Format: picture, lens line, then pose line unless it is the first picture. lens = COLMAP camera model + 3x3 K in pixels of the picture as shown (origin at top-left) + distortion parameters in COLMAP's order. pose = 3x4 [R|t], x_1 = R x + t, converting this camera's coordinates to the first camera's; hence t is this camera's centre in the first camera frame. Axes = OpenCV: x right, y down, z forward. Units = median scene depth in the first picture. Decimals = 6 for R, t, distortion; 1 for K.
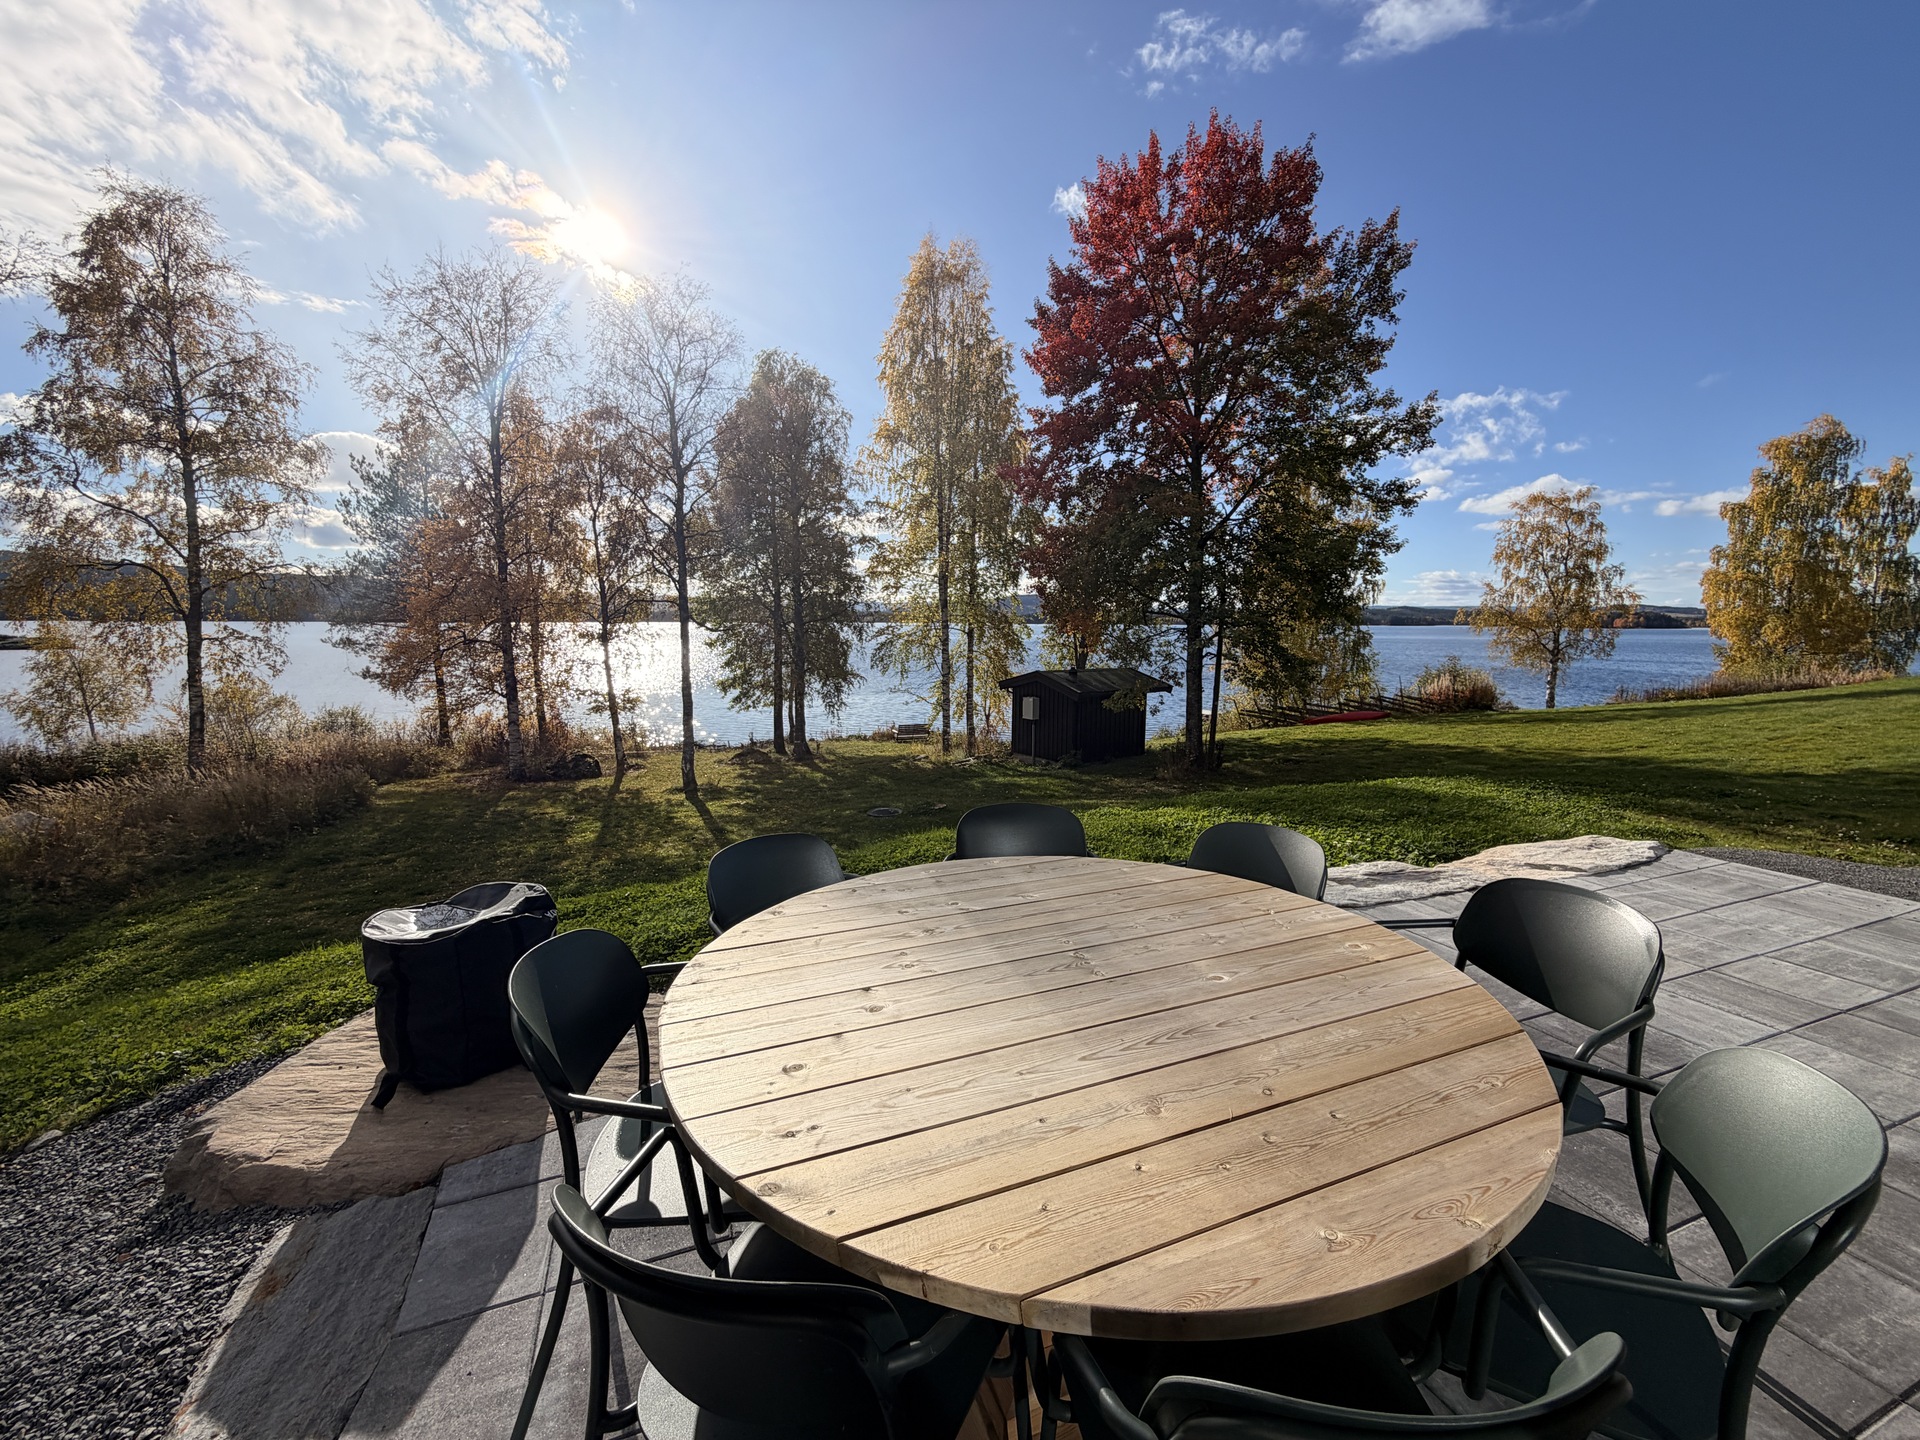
lens RADIAL K [[765.5, 0, 955.2], [0, 765.5, 727.2], [0, 0, 1]] dist [0.001152, -0.000473]
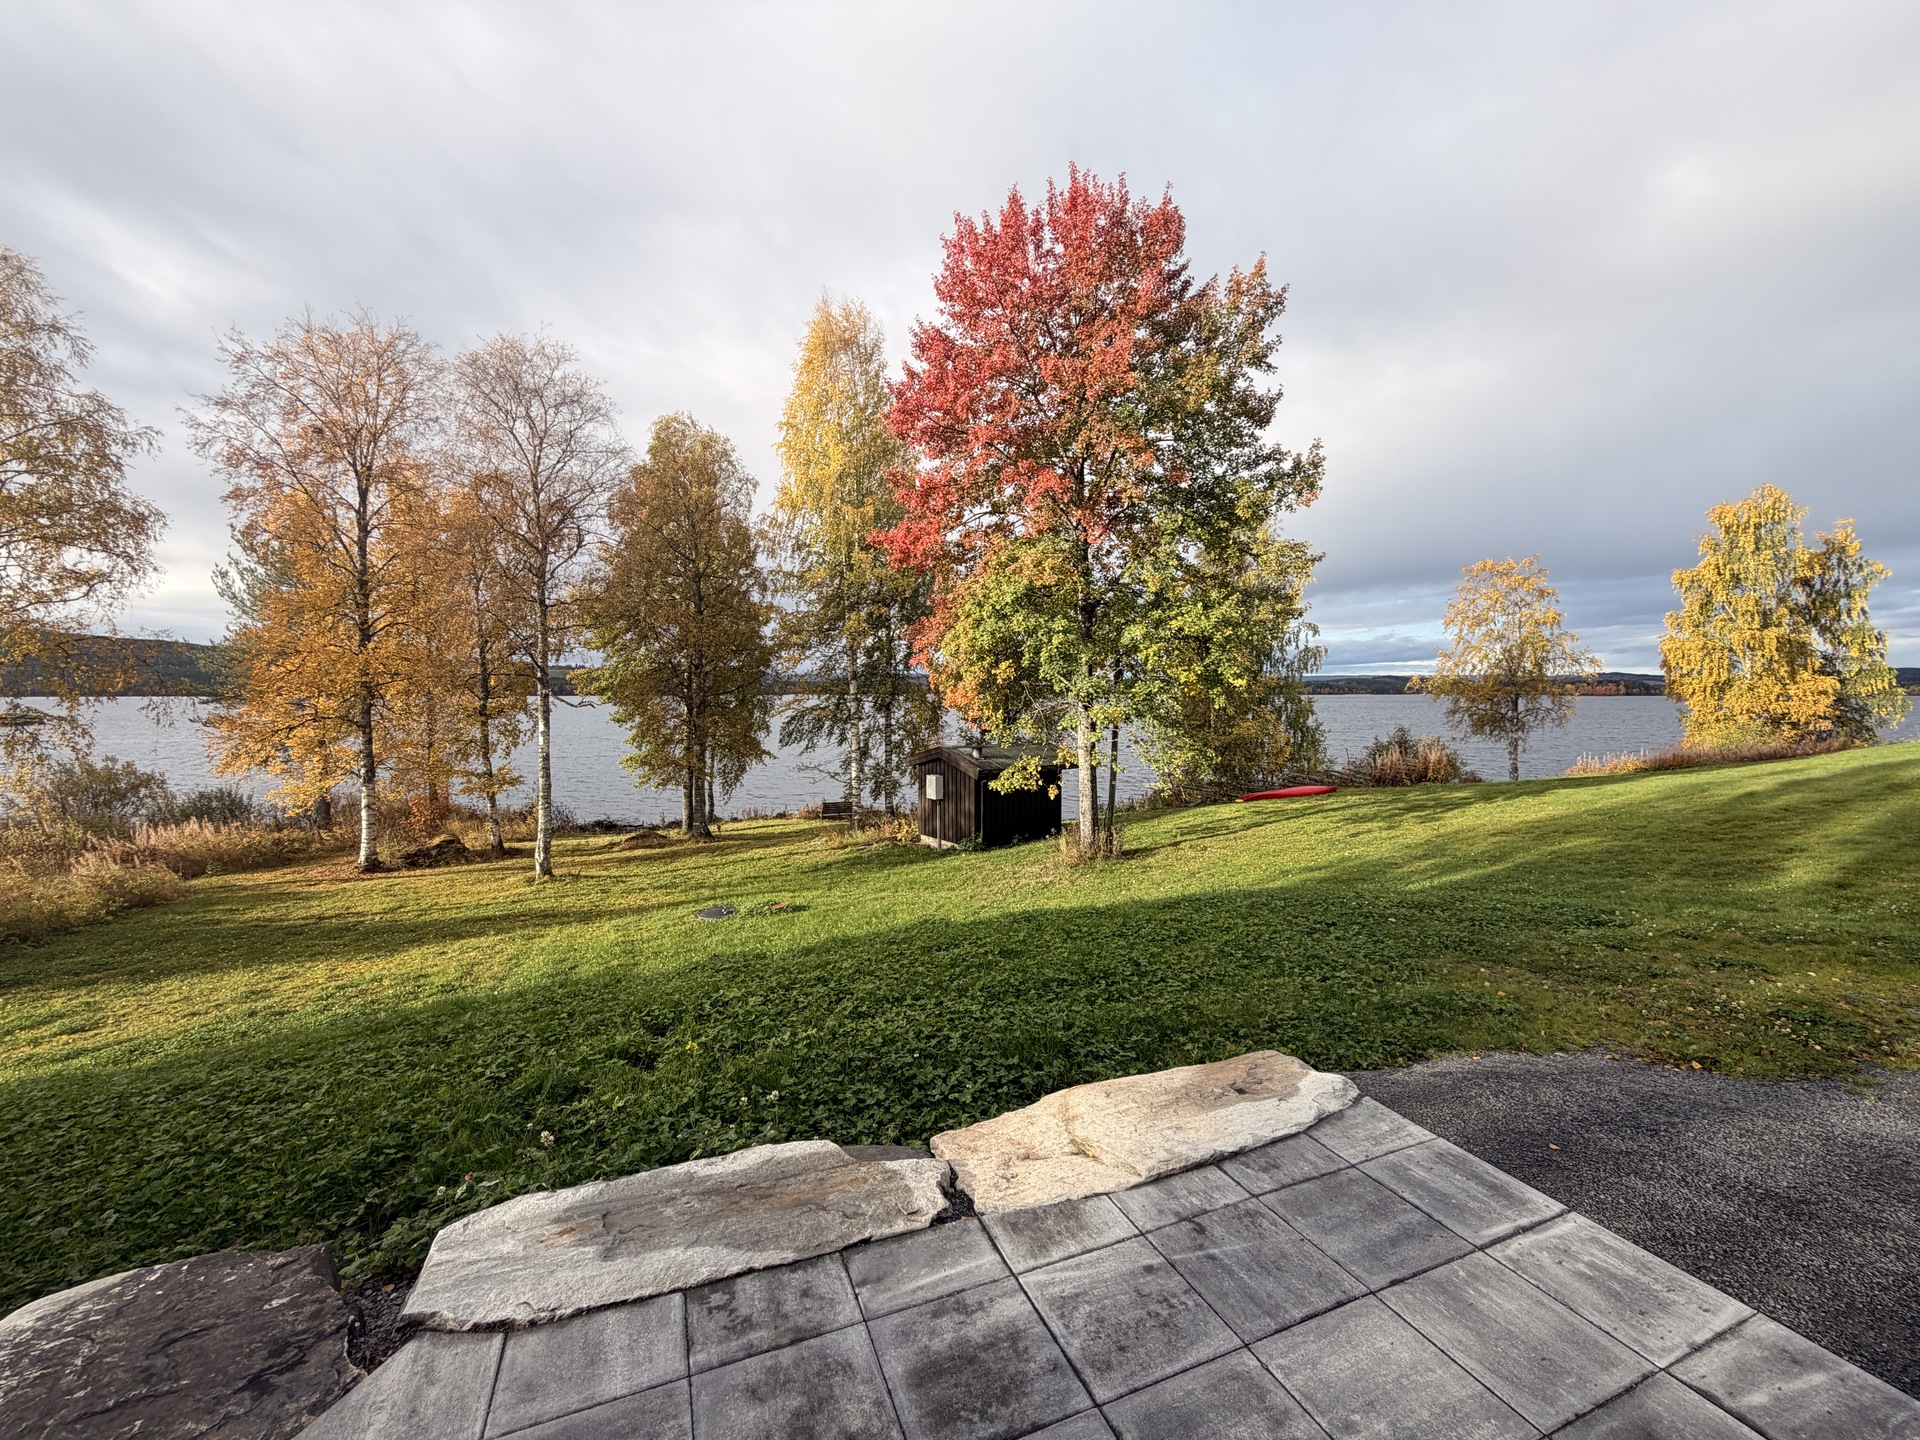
lens RADIAL K [[765.5, 0, 953.8], [0, 765.5, 717.5], [0, 0, 1]] dist [0.001152, -0.000473]
pose [[0.999982, -0.005769, 0.001500, 0.143484], [0.005894, 0.994565, -0.103949, -0.014285], [-0.000893, 0.103956, 0.994581, 0.092226]]
